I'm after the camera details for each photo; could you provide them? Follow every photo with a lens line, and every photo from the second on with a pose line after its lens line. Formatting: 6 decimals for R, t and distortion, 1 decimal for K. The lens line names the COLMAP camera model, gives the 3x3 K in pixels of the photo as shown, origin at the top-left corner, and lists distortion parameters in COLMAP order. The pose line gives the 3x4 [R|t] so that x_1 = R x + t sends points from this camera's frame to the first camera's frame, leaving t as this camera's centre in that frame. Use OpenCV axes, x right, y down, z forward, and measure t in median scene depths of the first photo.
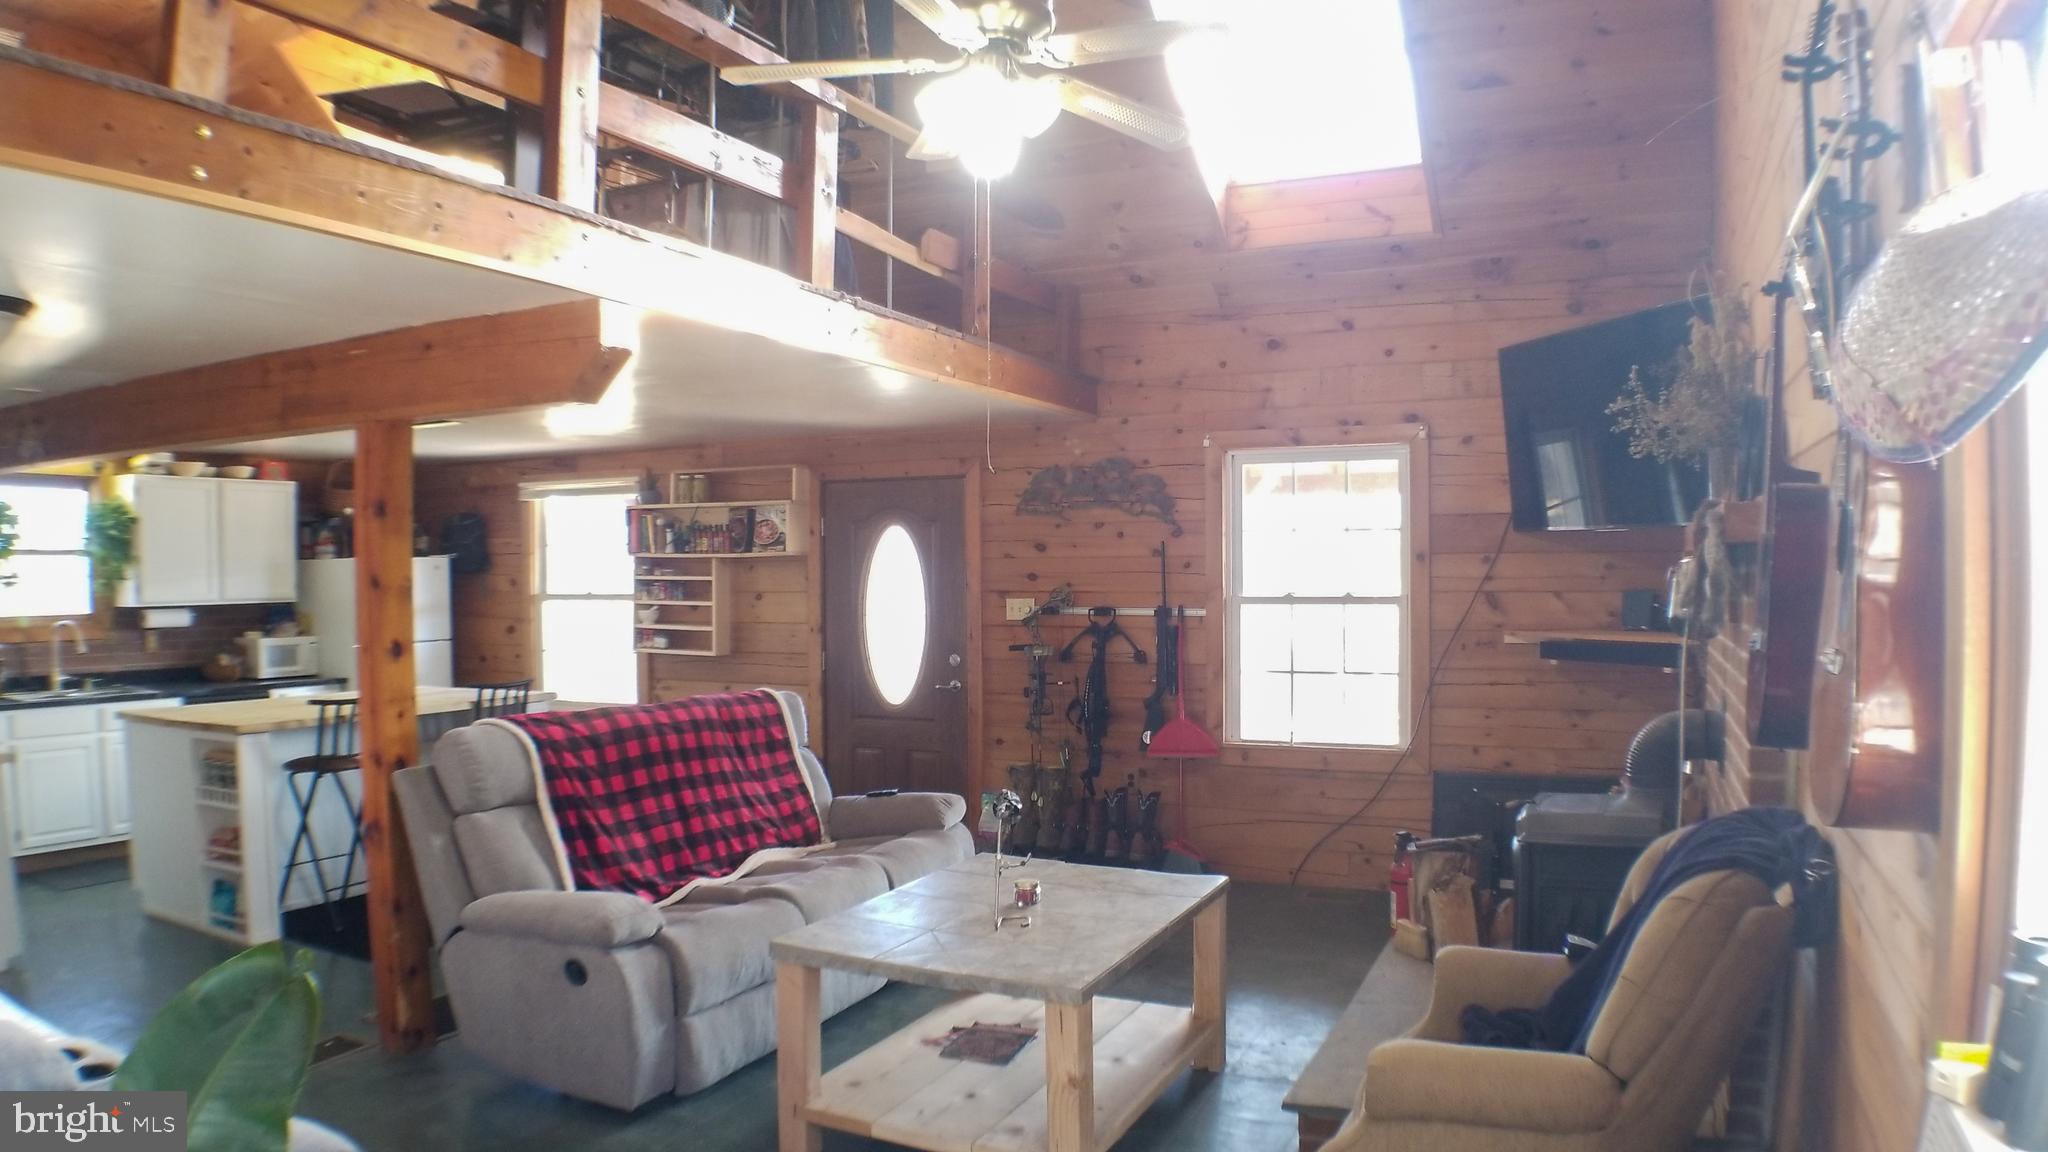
lens RADIAL K [[1329.5, 0, 1041.9], [0, 1329.5, 580.8], [0, 0, 1]] dist [-0.168892, 0.013096]
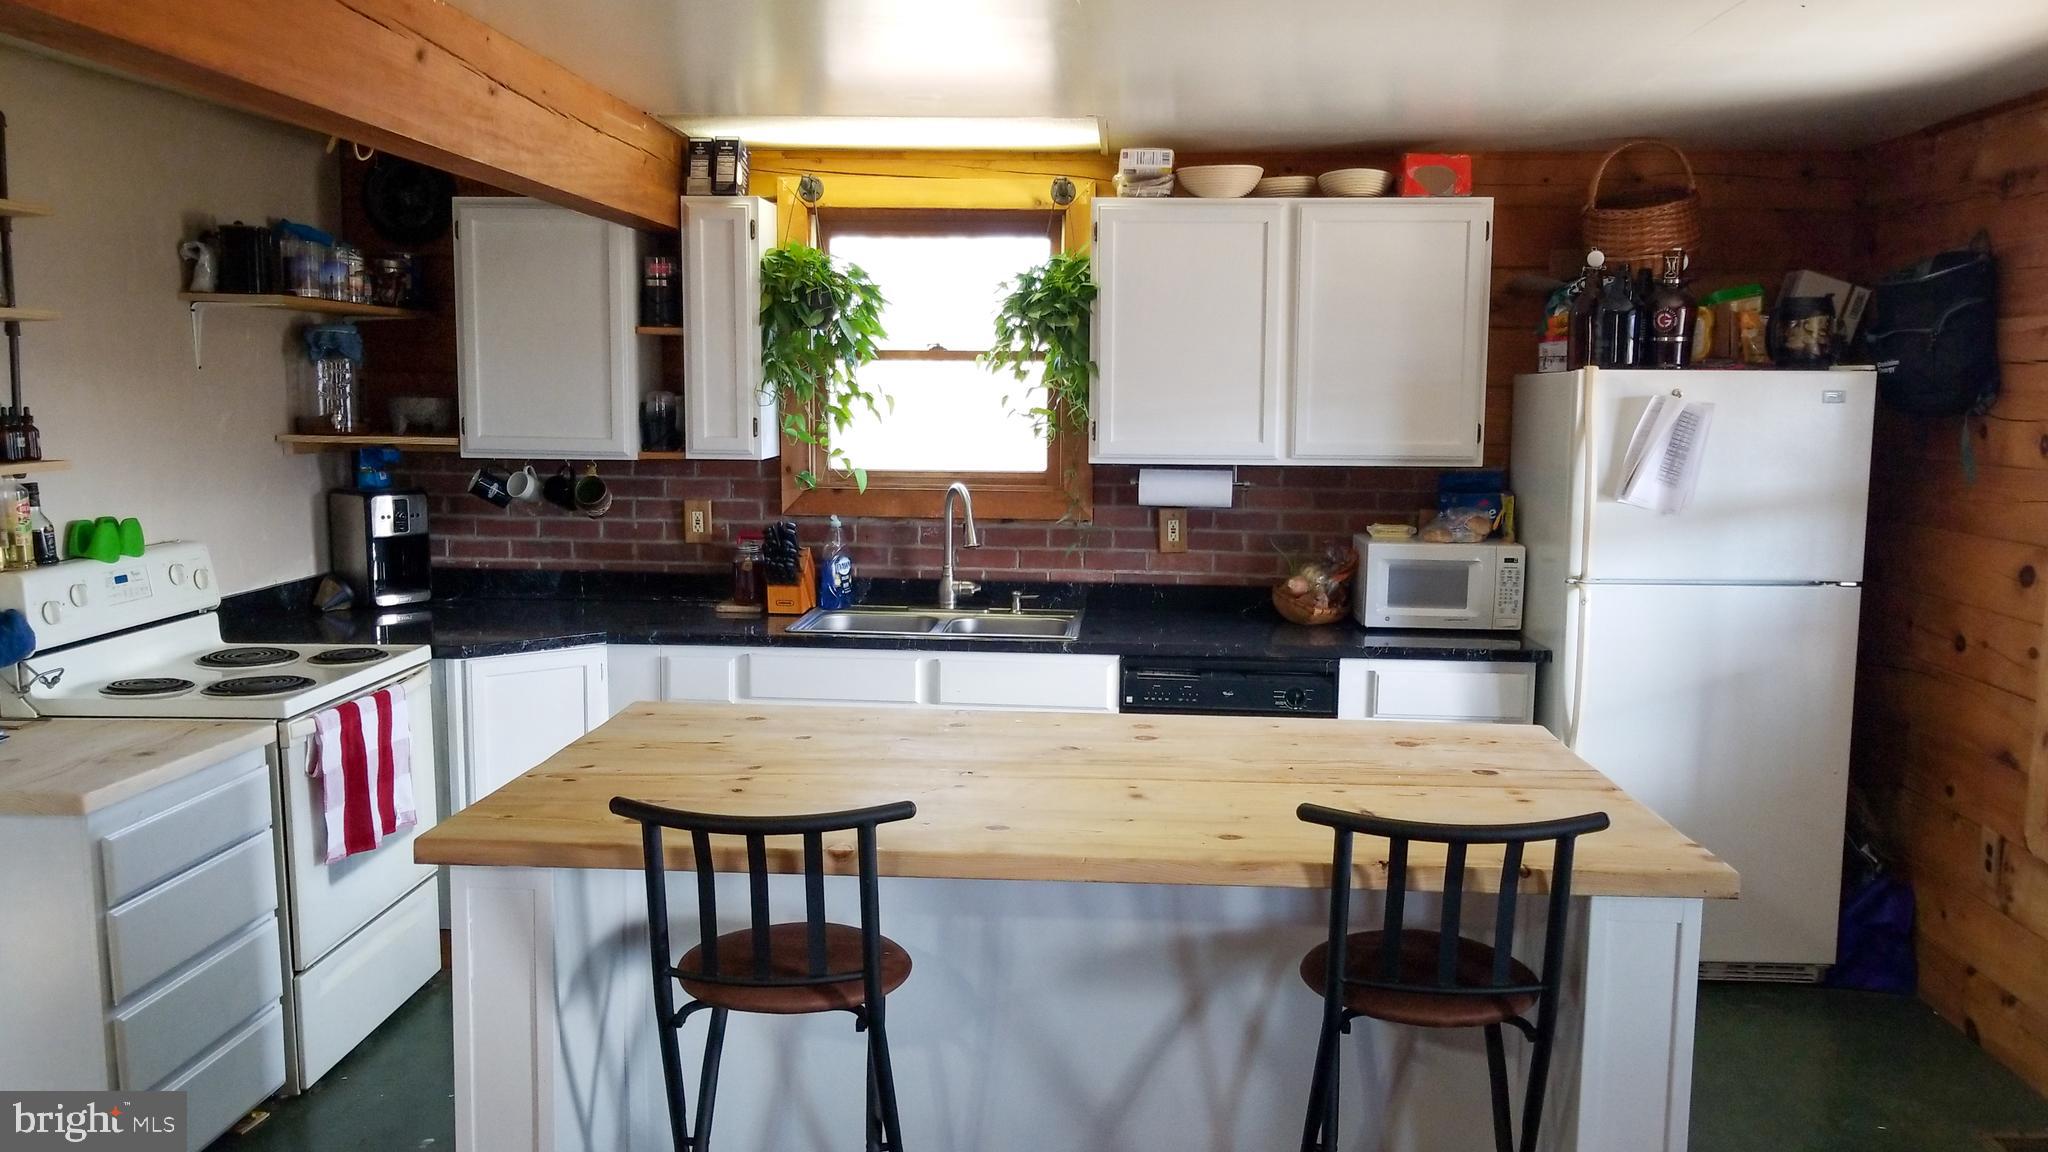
lens RADIAL K [[1619.4, 0, 1037.4], [0, 1619.4, 604.3], [0, 0, 1]] dist [0.002388, 0.000107]
pose [[0.359240, 0.135506, -0.923355, -0.117352], [-0.019817, 0.990287, 0.137618, -0.013412], [0.933035, -0.031140, 0.358436, 0.730240]]
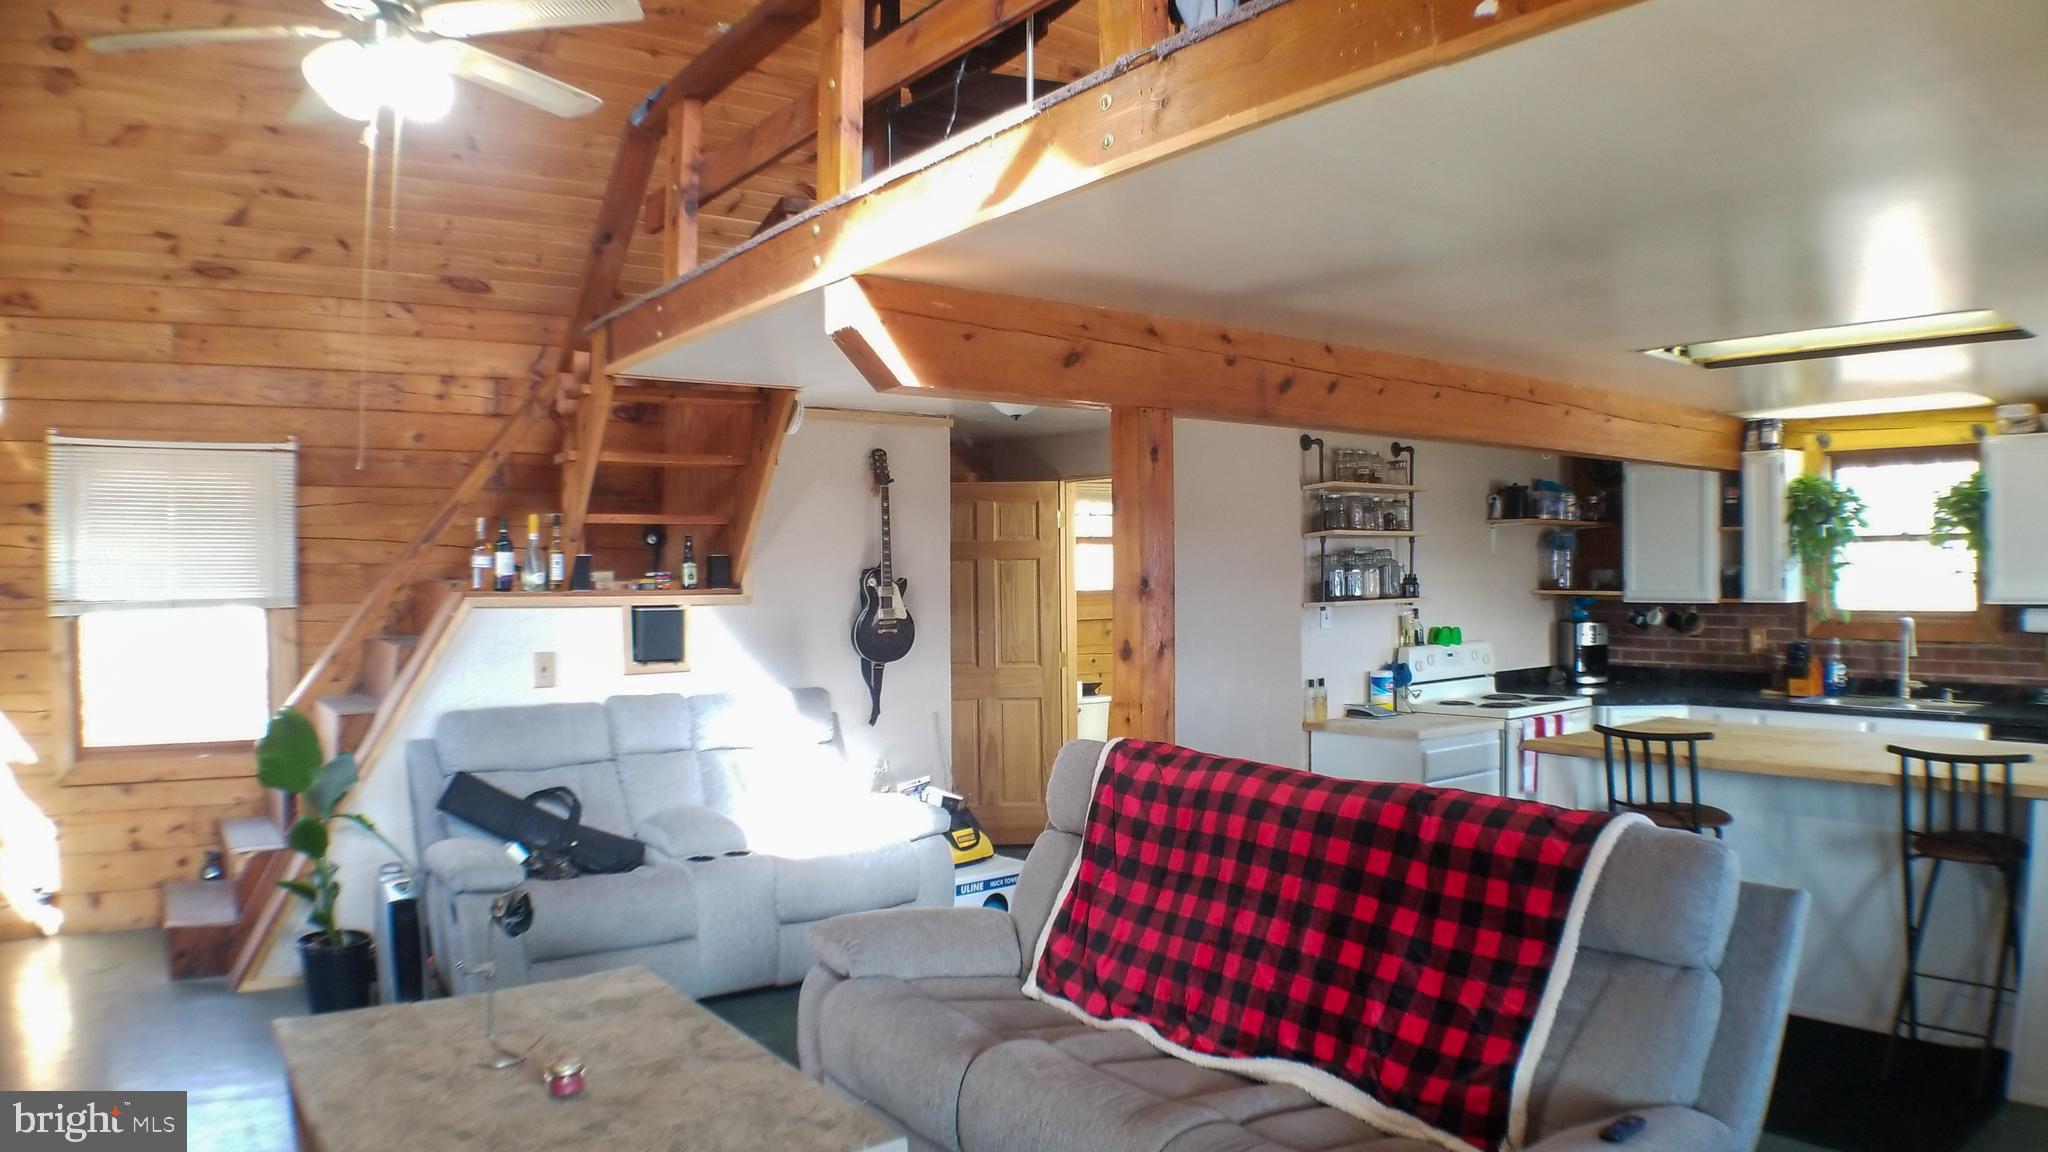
lens RADIAL K [[1329.5, 0, 1041.9], [0, 1329.5, 580.8], [0, 0, 1]] dist [-0.168892, 0.013096]
pose [[-0.474364, 0.014779, -0.880205, 0.232174], [0.004937, 0.999888, 0.014128, -0.007959], [0.880315, 0.002356, -0.474383, 0.825907]]
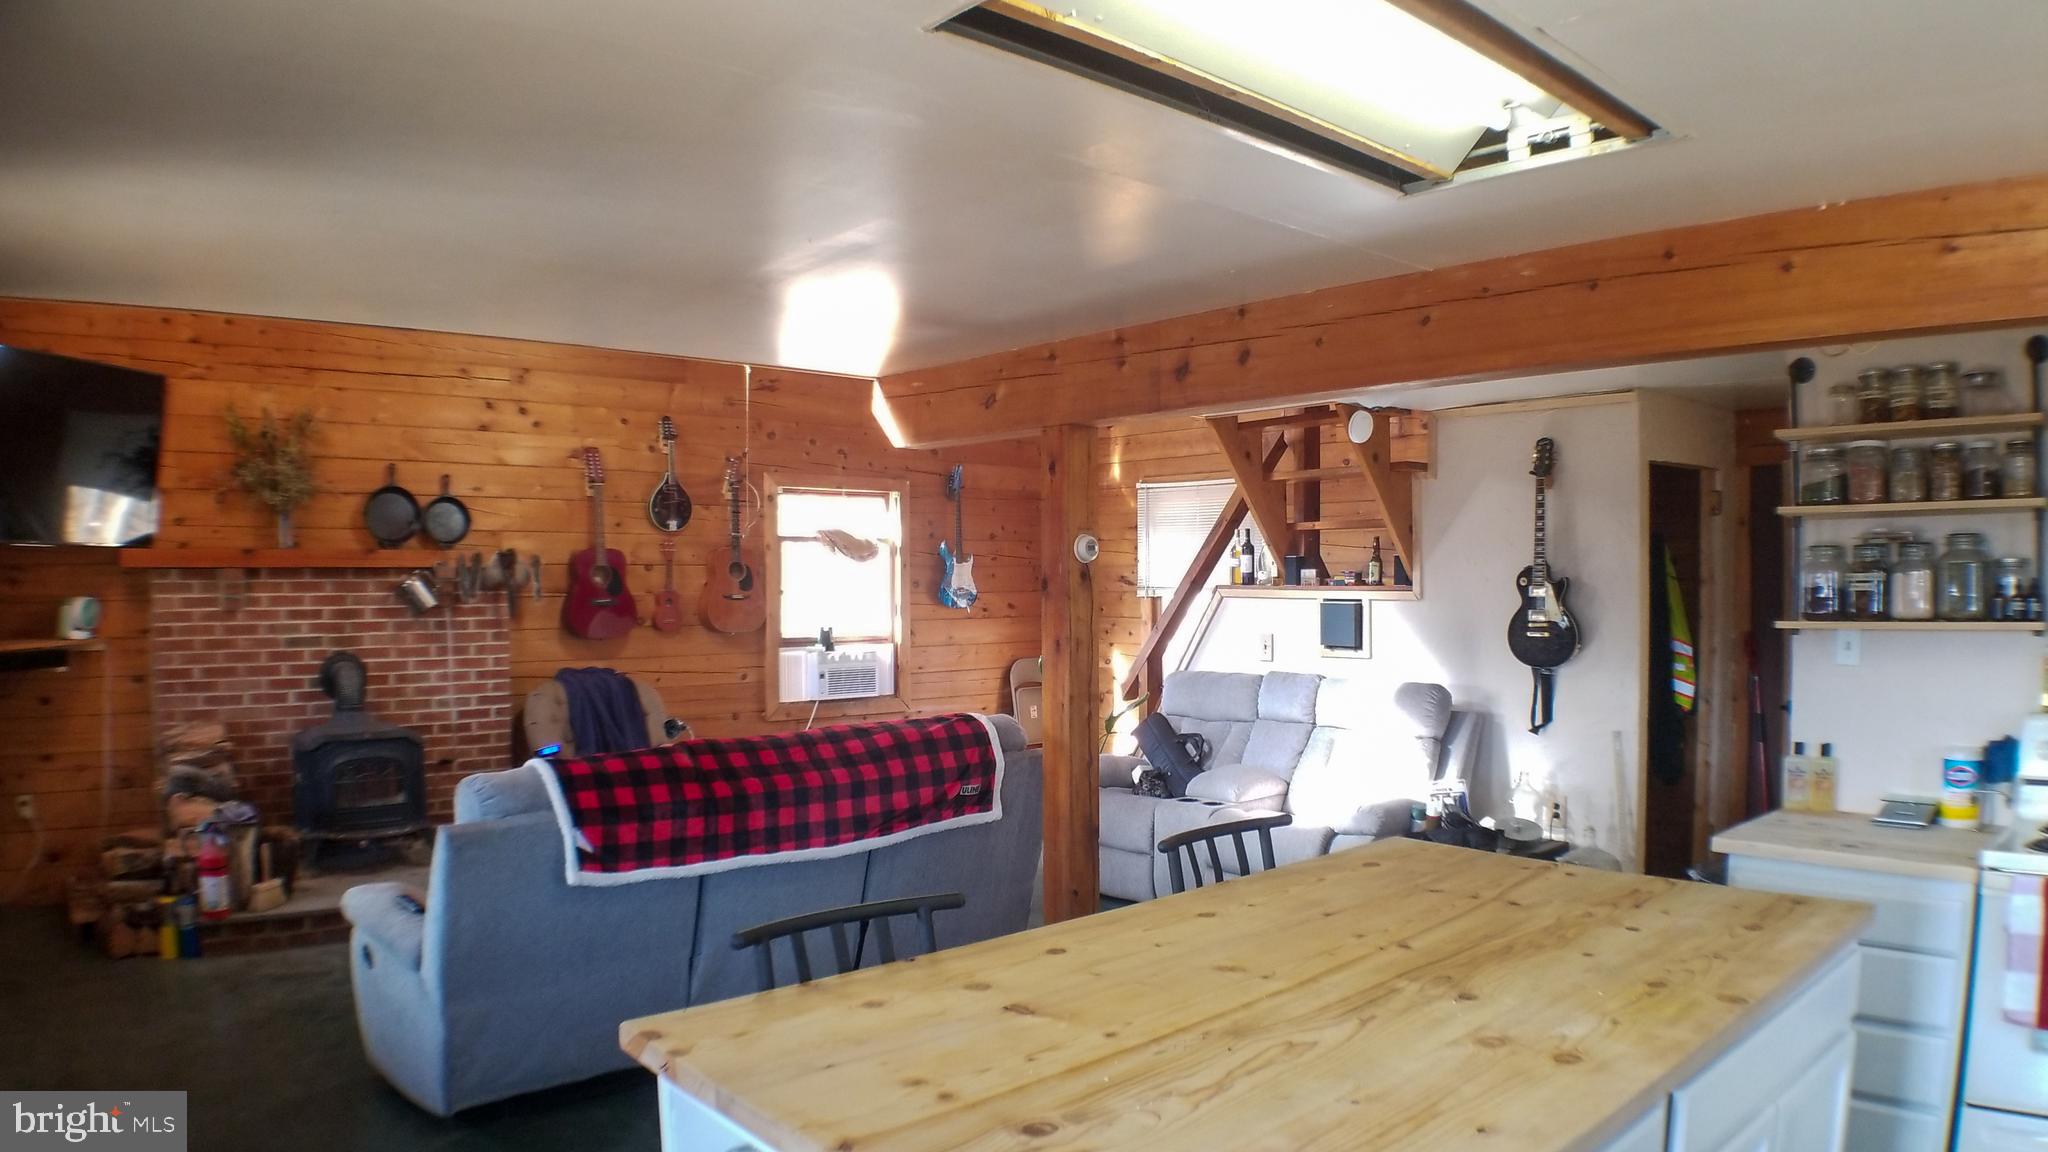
lens RADIAL K [[1329.5, 0, 1041.9], [0, 1329.5, 580.8], [0, 0, 1]] dist [-0.168892, 0.013096]
pose [[-0.918175, 0.008496, 0.396083, -0.542101], [0.012624, 0.999890, 0.007816, -0.005594], [-0.395973, 0.012177, -0.918181, 1.178454]]
